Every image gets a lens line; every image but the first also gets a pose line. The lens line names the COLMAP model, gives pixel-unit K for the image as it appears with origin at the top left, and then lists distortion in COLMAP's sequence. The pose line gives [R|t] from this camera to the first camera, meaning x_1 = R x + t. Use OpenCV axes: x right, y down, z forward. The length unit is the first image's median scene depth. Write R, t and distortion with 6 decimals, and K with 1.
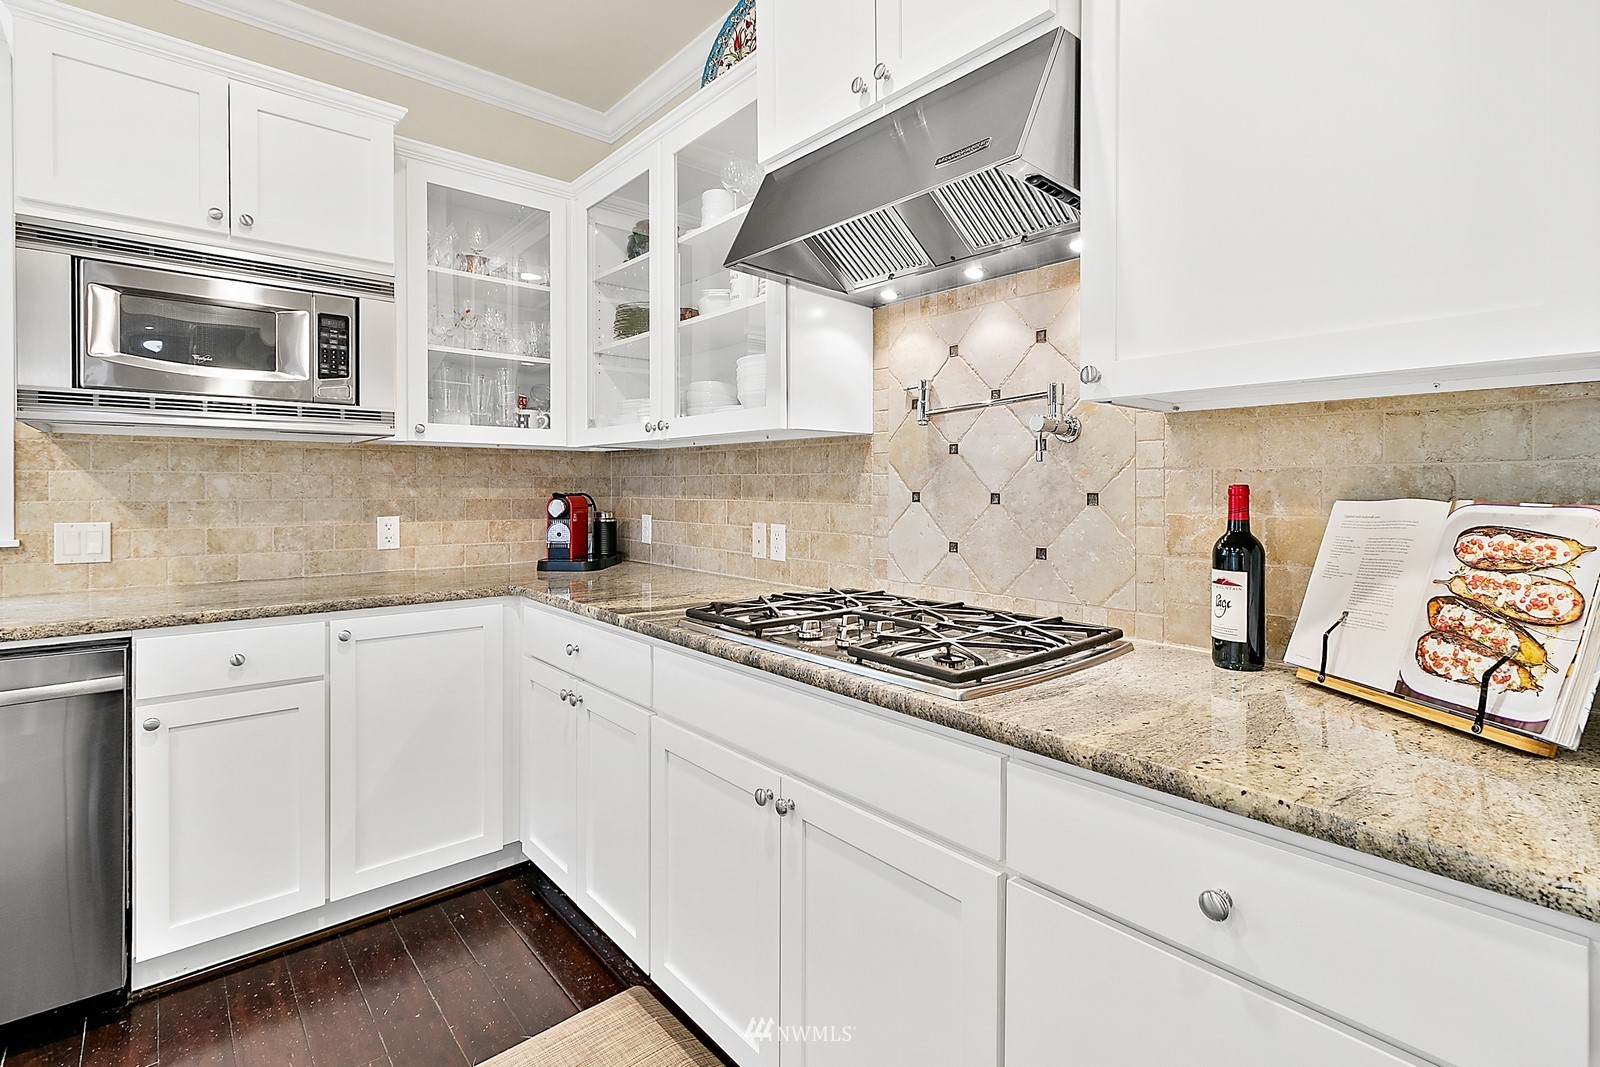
lens RADIAL K [[745.7, 0, 796.5], [0, 745.7, 498.3], [0, 0, 1]] dist [0.004955, -0.000090]
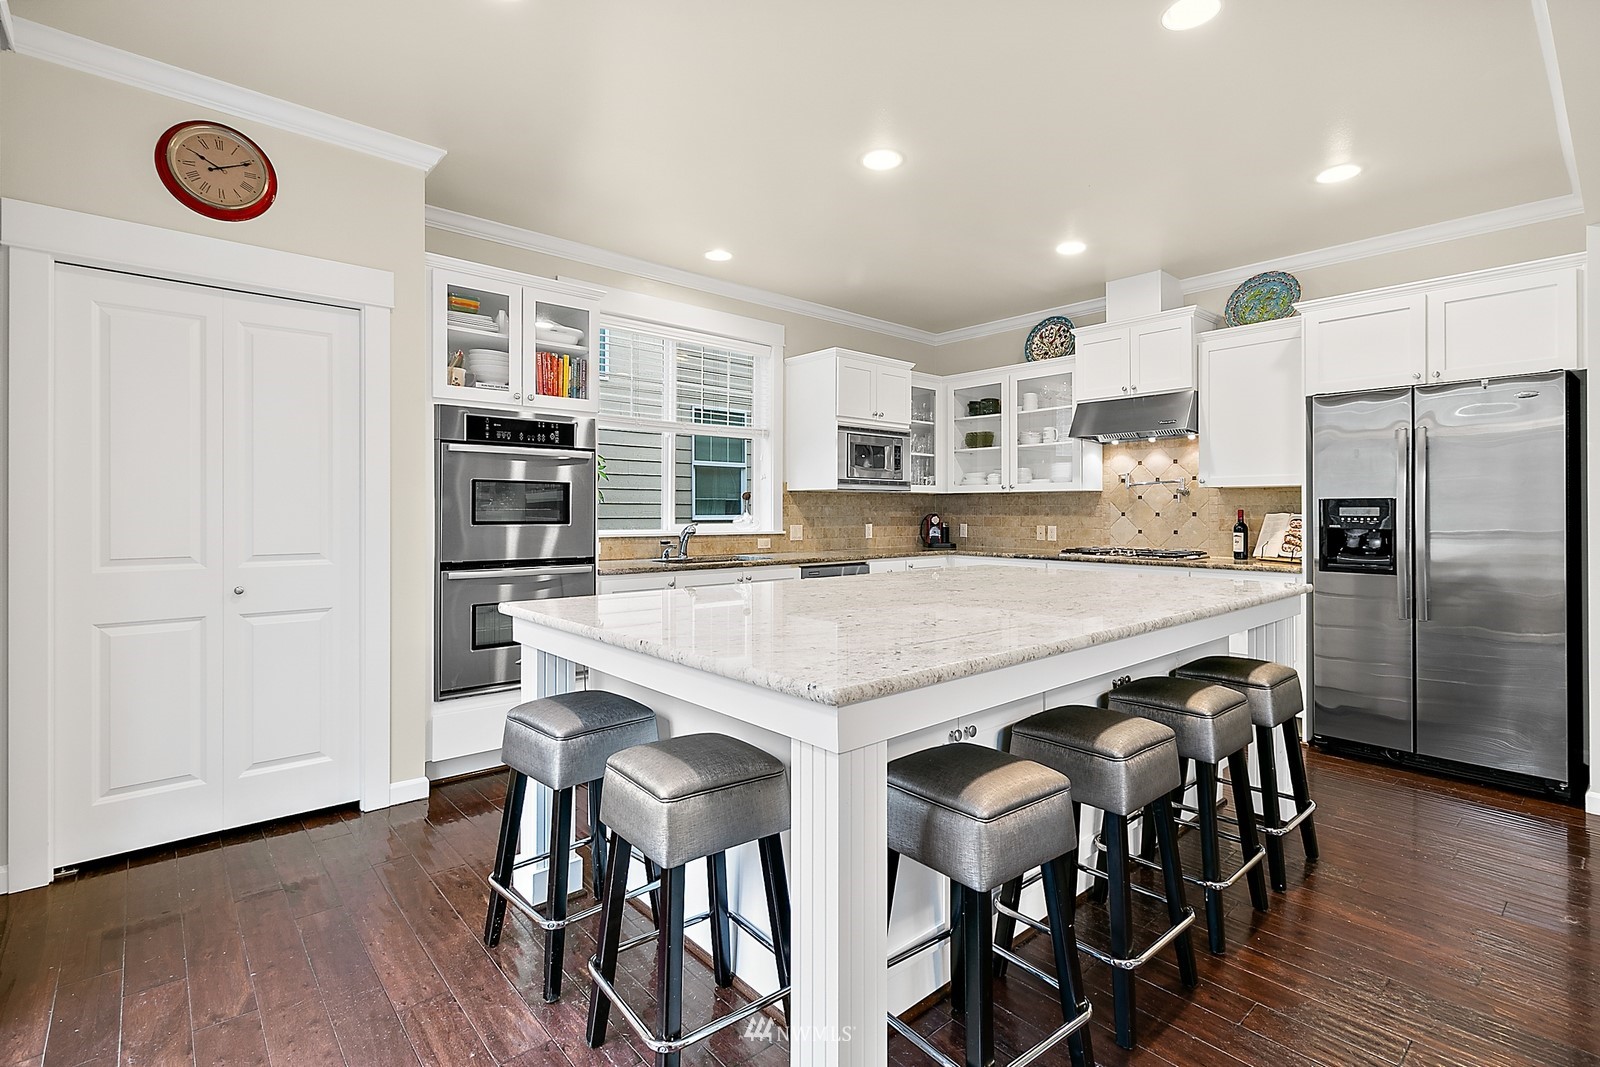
lens RADIAL K [[745.7, 0, 796.7], [0, 745.7, 513.1], [0, 0, 1]] dist [0.004955, -0.000090]
pose [[0.999958, -0.002045, 0.008917, -0.985445], [0.002165, 0.999907, -0.013484, 0.026131], [-0.008889, 0.013502, 0.999869, -1.610433]]
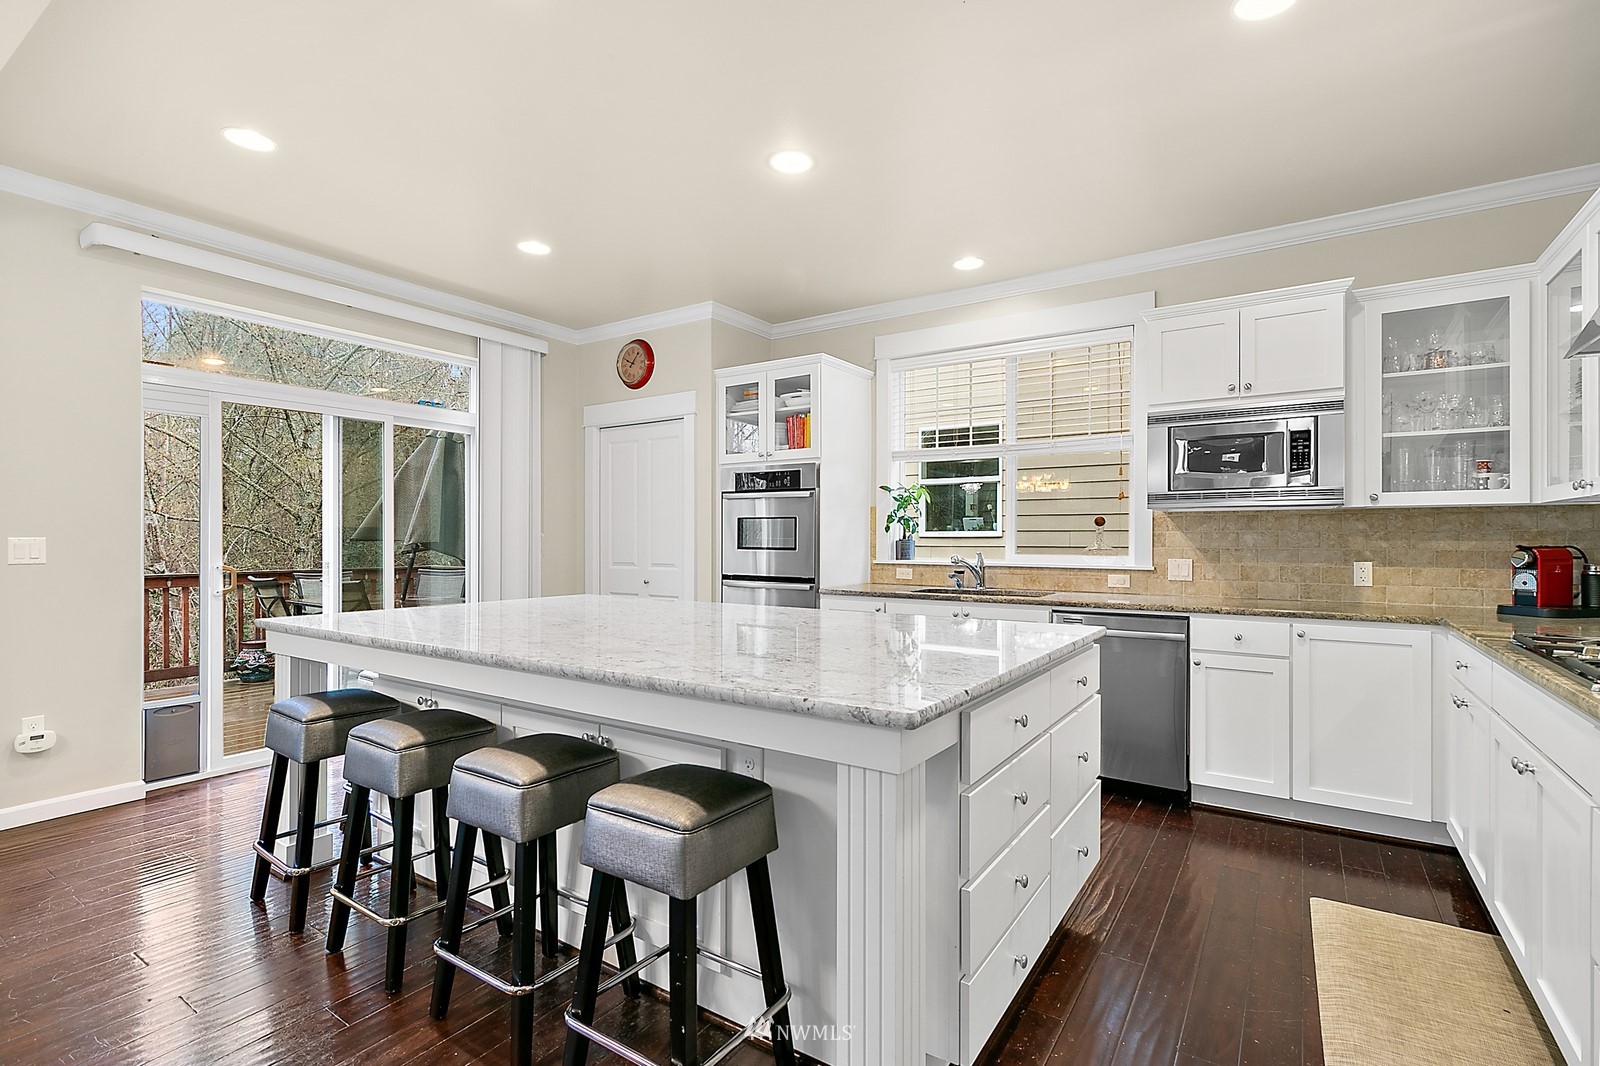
lens RADIAL K [[745.7, 0, 799.4], [0, 745.7, 532.2], [0, 0, 1]] dist [0.004955, -0.000090]
pose [[0.263950, -0.010922, -0.964474, 0.606859], [-0.014902, 0.999770, -0.015400, 0.008174], [0.964421, 0.018438, 0.263727, -0.419657]]
